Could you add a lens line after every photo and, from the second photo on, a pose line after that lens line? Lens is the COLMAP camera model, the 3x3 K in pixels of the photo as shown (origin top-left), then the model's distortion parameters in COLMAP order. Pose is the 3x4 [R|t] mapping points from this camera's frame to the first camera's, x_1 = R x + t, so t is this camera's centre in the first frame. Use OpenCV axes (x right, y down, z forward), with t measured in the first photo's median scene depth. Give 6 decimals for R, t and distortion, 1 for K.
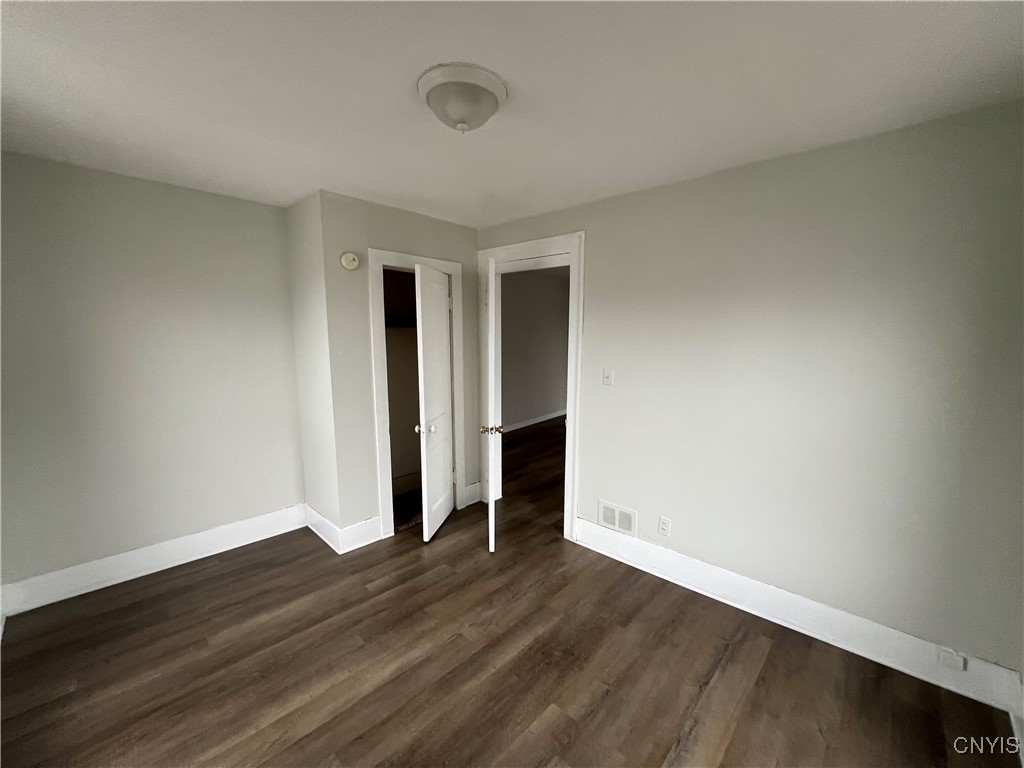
lens RADIAL K [[412.6, 0, 512.9], [0, 412.6, 385.2], [0, 0, 1]] dist [0.000855, 0.000299]
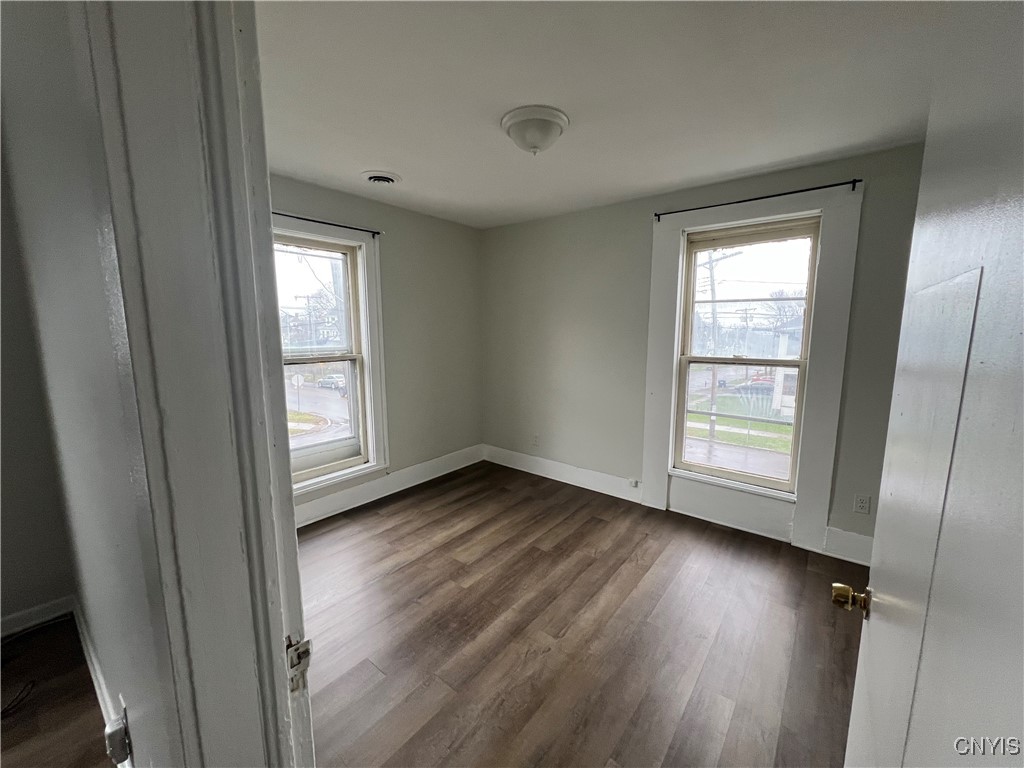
lens RADIAL K [[412.6, 0, 509.4], [0, 412.6, 386.1], [0, 0, 1]] dist [0.000855, 0.000299]
pose [[-0.997158, 0.014800, -0.073876, 0.038415], [-0.005617, 0.963186, 0.268778, -0.196430], [0.075134, 0.268429, -0.960365, 1.876320]]
